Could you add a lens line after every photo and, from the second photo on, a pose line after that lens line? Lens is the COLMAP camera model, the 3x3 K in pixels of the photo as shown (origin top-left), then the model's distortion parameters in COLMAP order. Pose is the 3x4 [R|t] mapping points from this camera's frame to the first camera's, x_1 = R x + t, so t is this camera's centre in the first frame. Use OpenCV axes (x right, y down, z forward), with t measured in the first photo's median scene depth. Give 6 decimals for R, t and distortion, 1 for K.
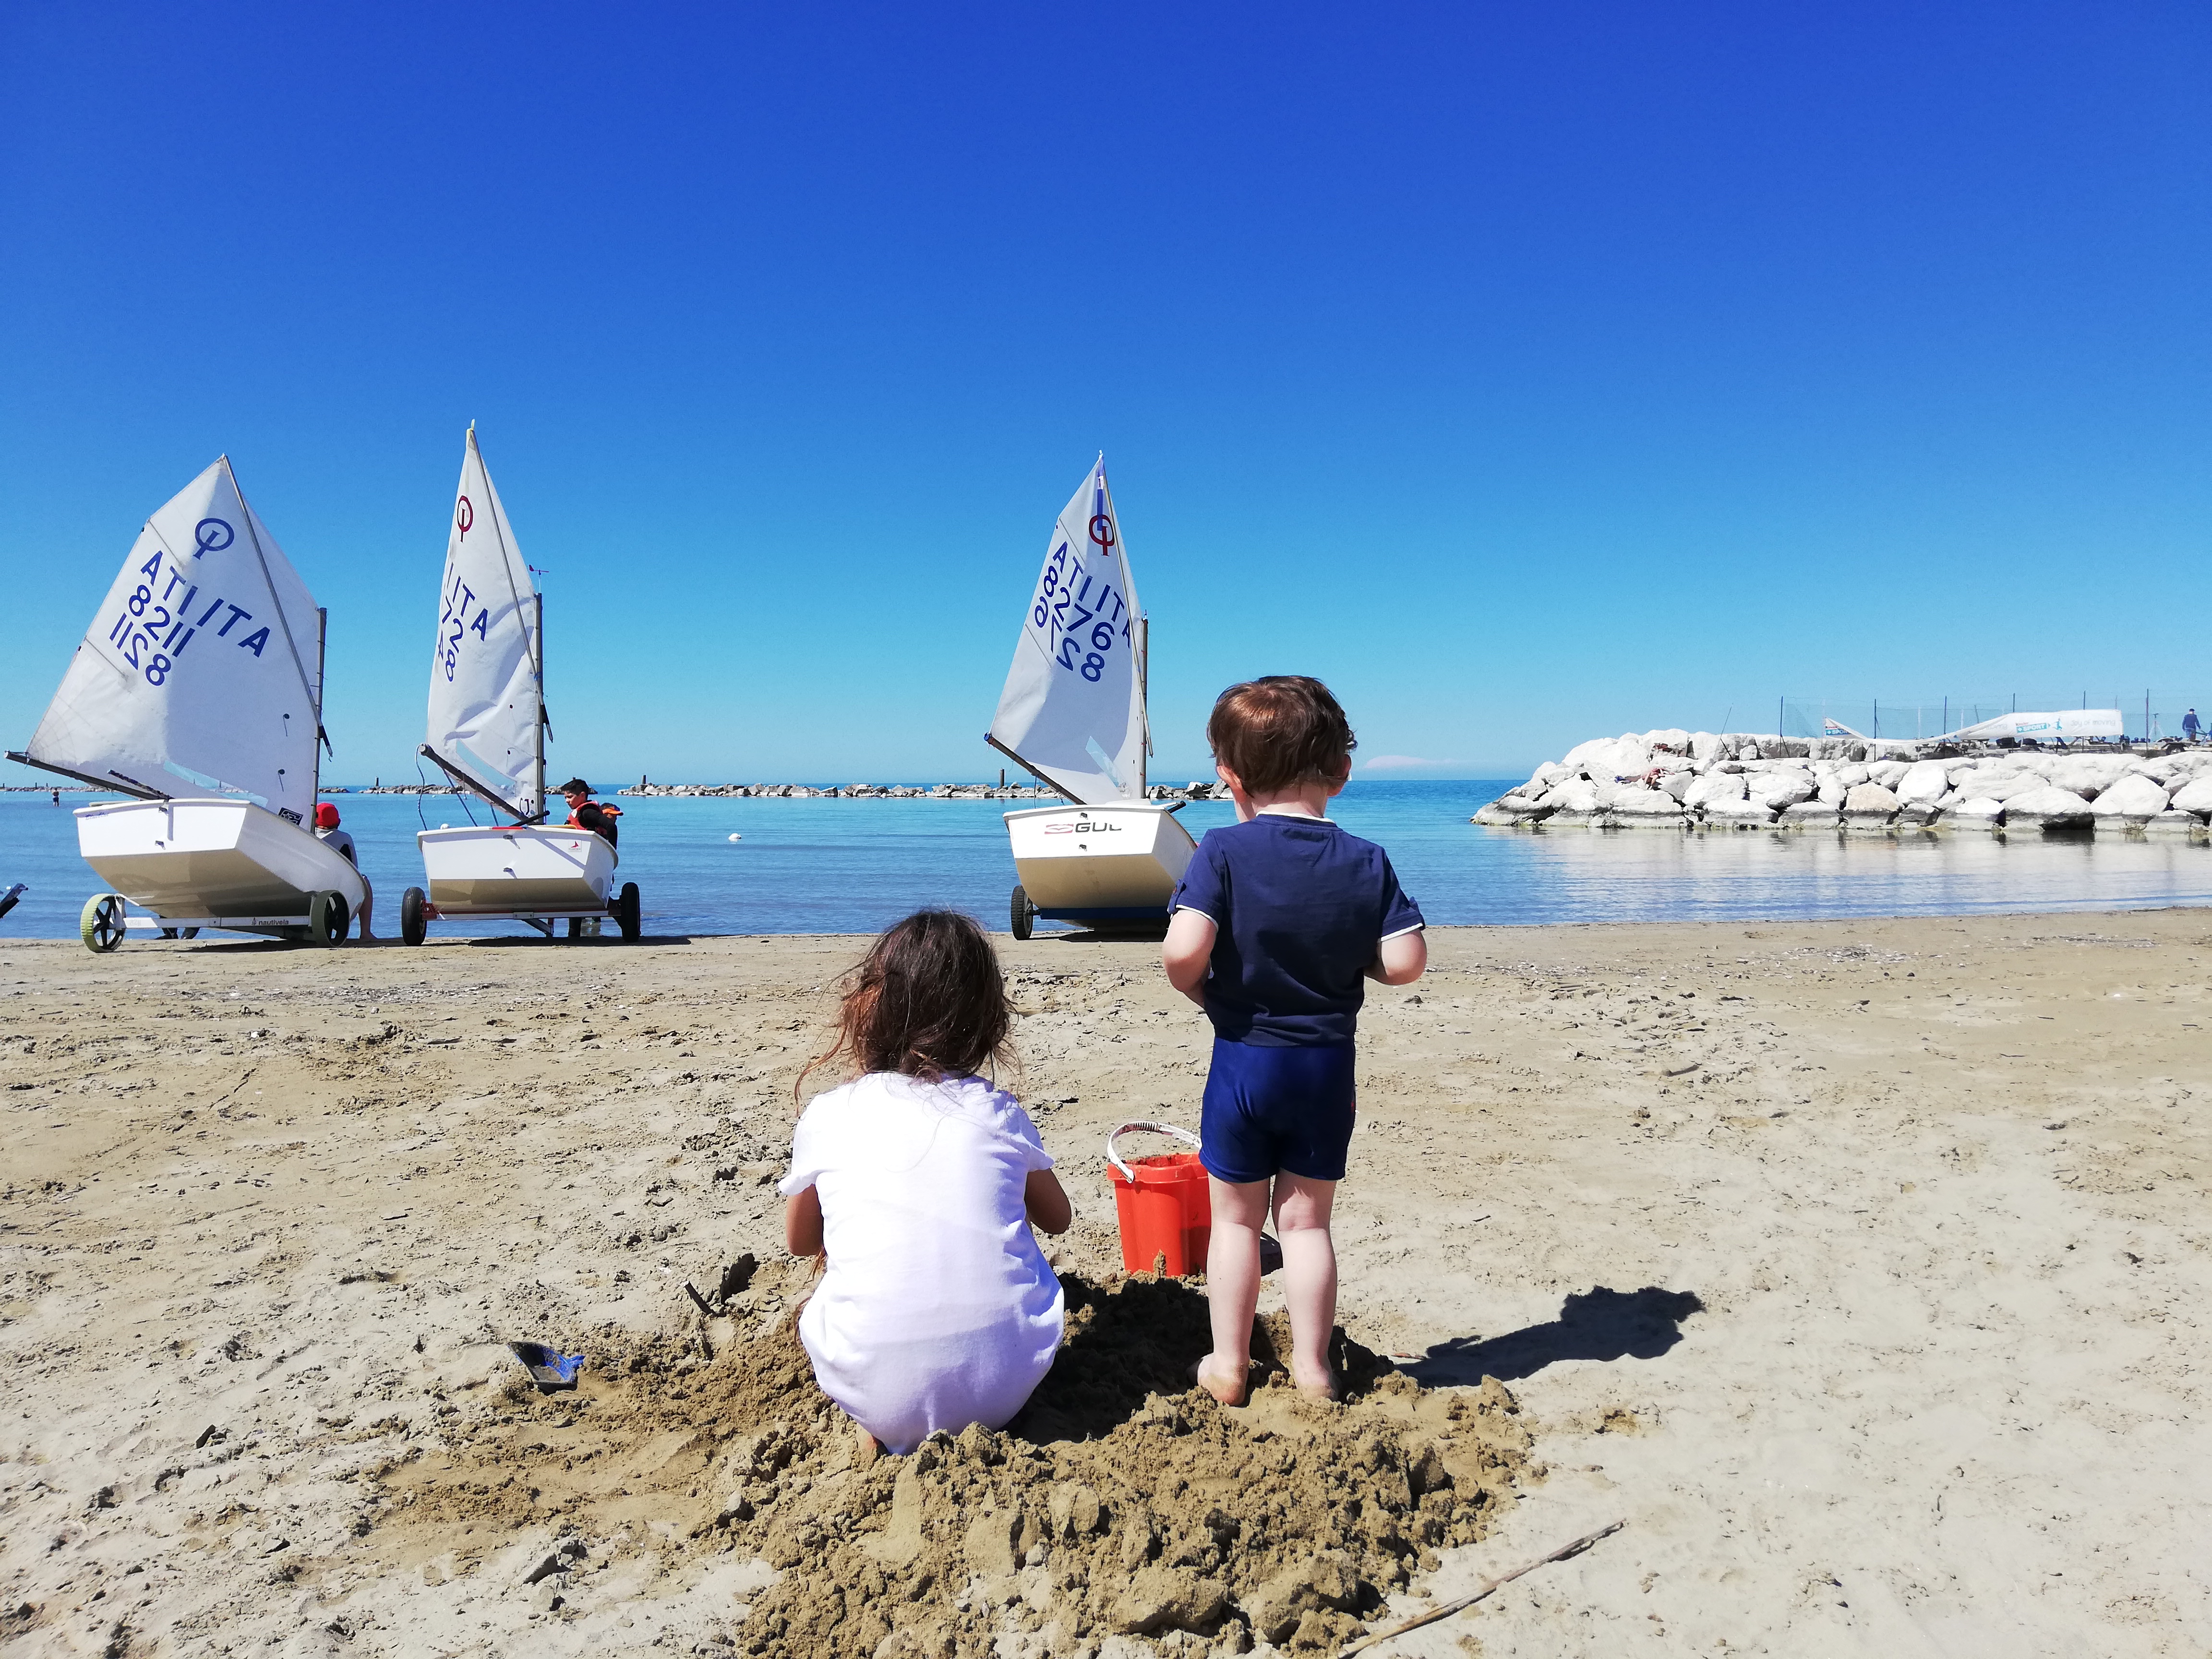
lens RADIAL K [[1658.5, 0, 1106.3], [0, 1658.5, 855.5], [0, 0, 1]] dist [0.081396, -0.119625]
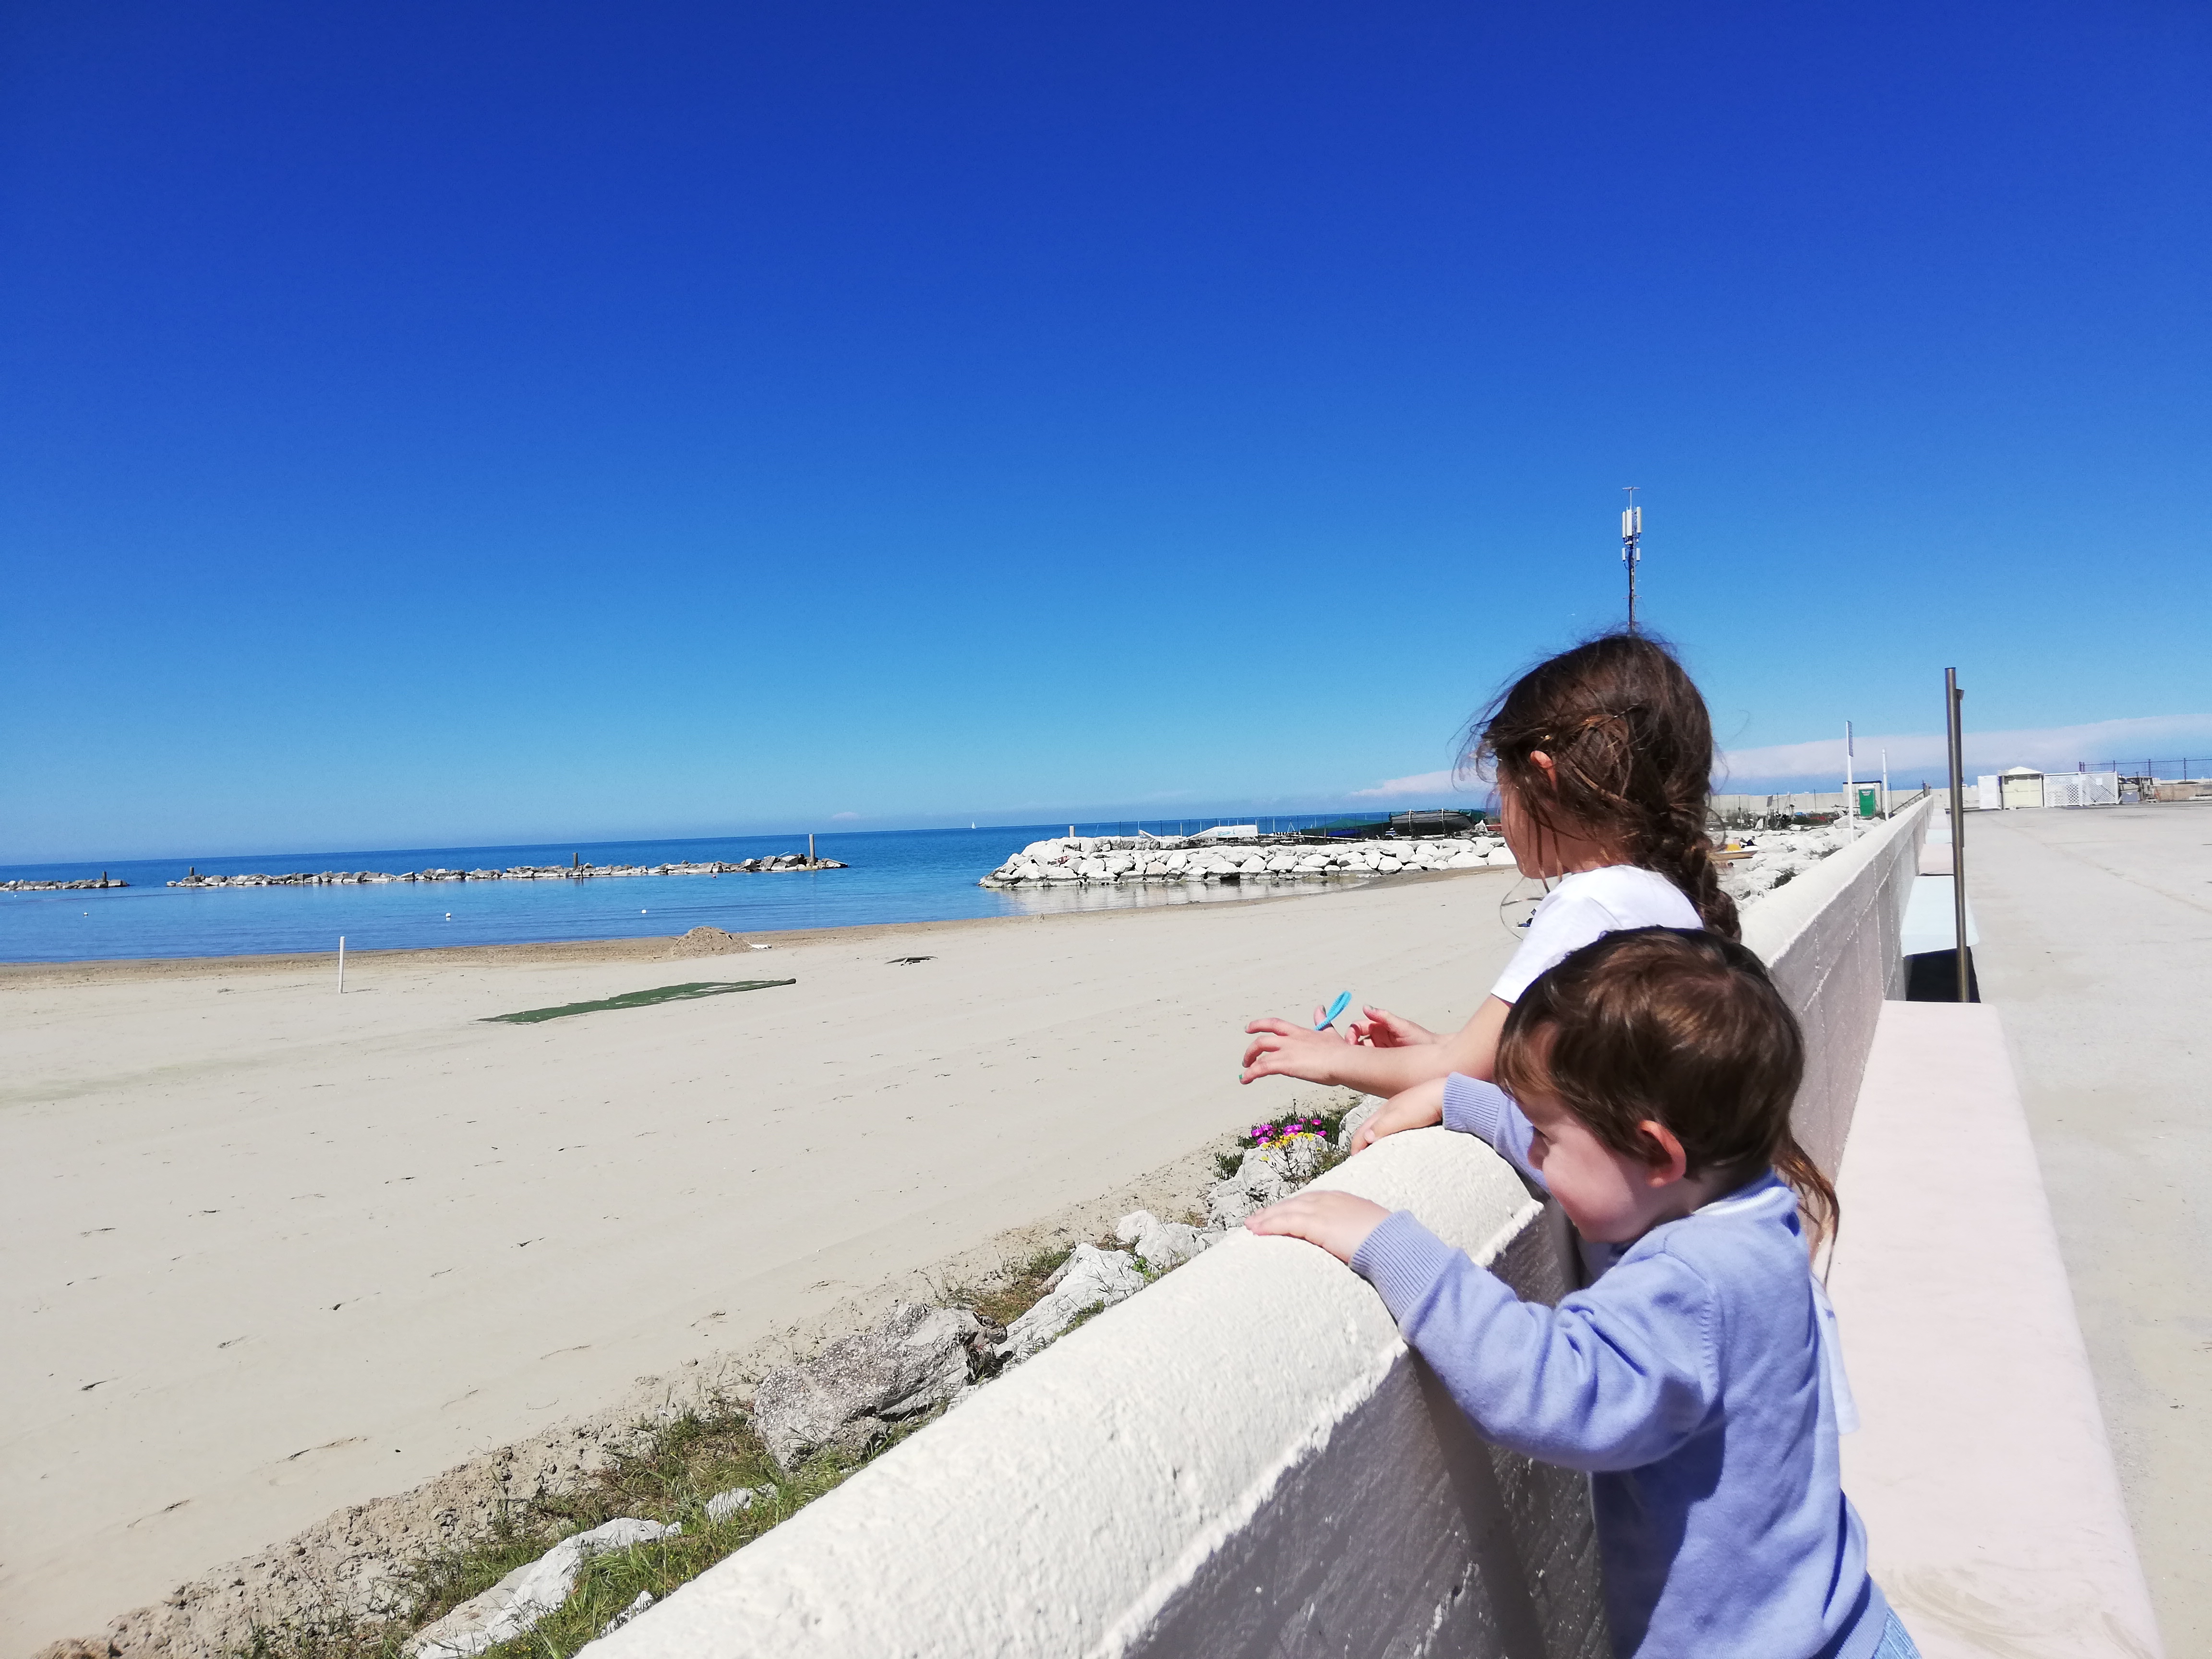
lens RADIAL K [[1658.5, 0, 1118.6], [0, 1658.5, 814.6], [0, 0, 1]] dist [0.081396, -0.119625]
pose [[0.941399, -0.029678, 0.335985, -0.324159], [0.048651, 0.997653, -0.048192, -0.001752], [-0.333767, 0.061714, 0.940633, -1.040957]]
